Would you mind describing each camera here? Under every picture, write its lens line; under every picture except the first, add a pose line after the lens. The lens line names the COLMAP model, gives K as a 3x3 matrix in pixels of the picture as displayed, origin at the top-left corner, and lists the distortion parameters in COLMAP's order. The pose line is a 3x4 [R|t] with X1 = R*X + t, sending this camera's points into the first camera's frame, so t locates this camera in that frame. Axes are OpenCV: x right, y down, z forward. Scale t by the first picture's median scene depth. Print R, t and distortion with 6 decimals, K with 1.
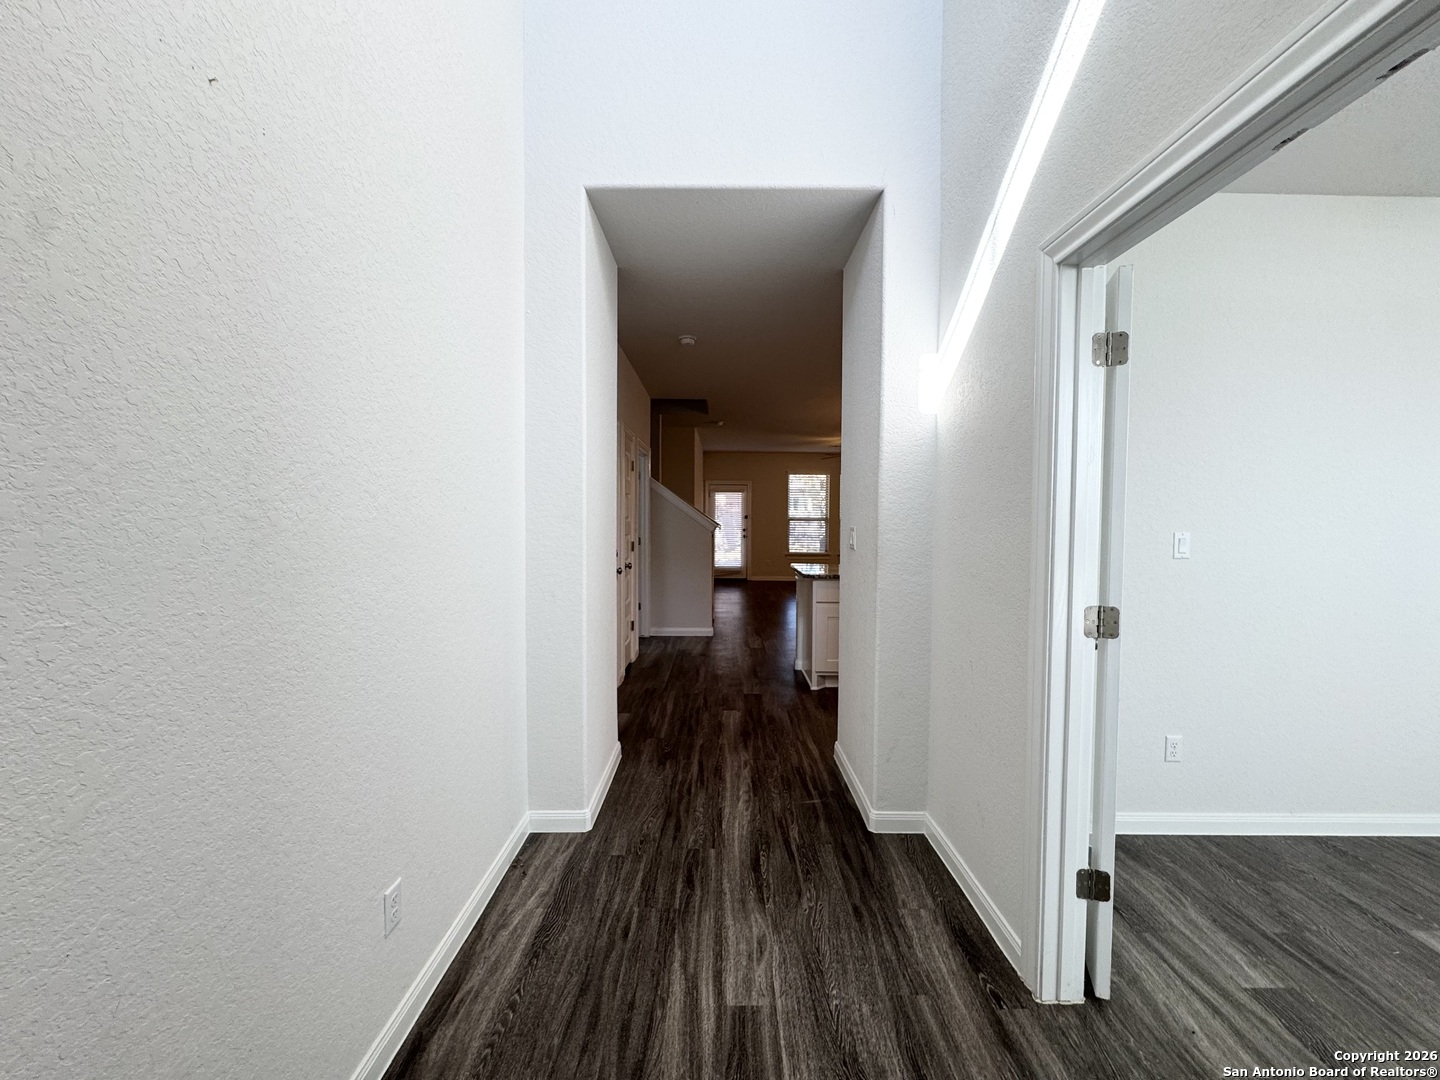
lens RADIAL K [[573.0, 0, 722.5], [0, 573.0, 537.5], [0, 0, 1]] dist [-0.001198, 0.000045]
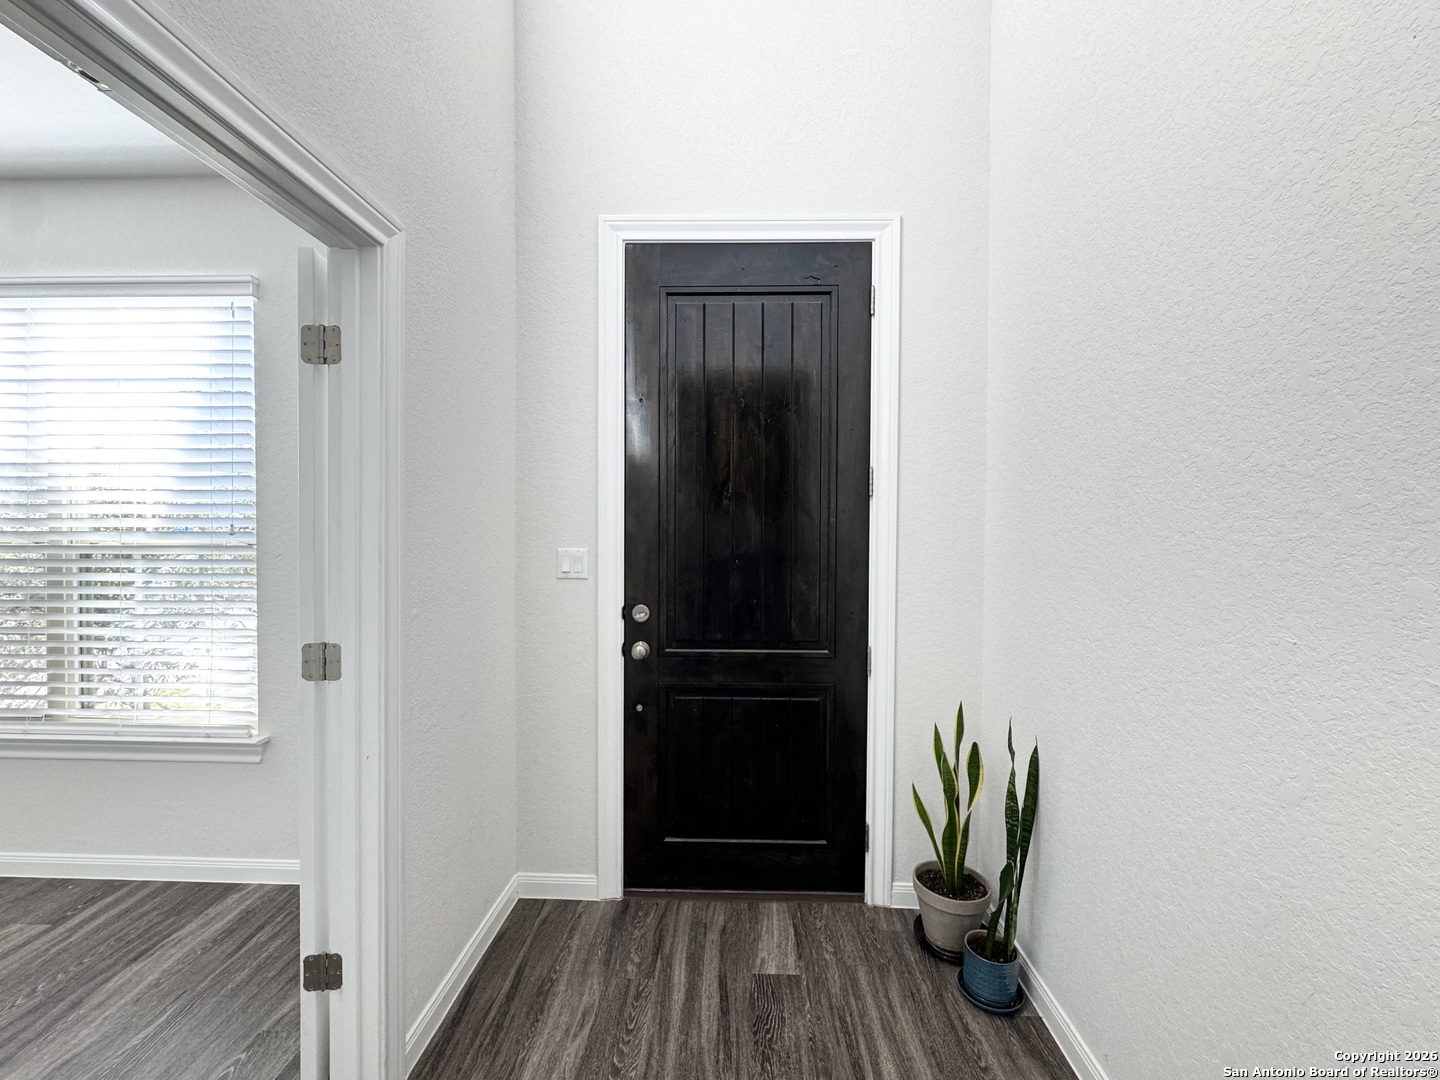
lens RADIAL K [[575.0, 0, 721.1], [0, 575.0, 537.3], [0, 0, 1]] dist [-0.002638, 0.000344]
pose [[-0.999429, -0.013701, 0.030873, 0.015801], [-0.011949, 0.998347, 0.056211, -0.024640], [-0.031592, 0.055810, -0.997941, 0.418190]]
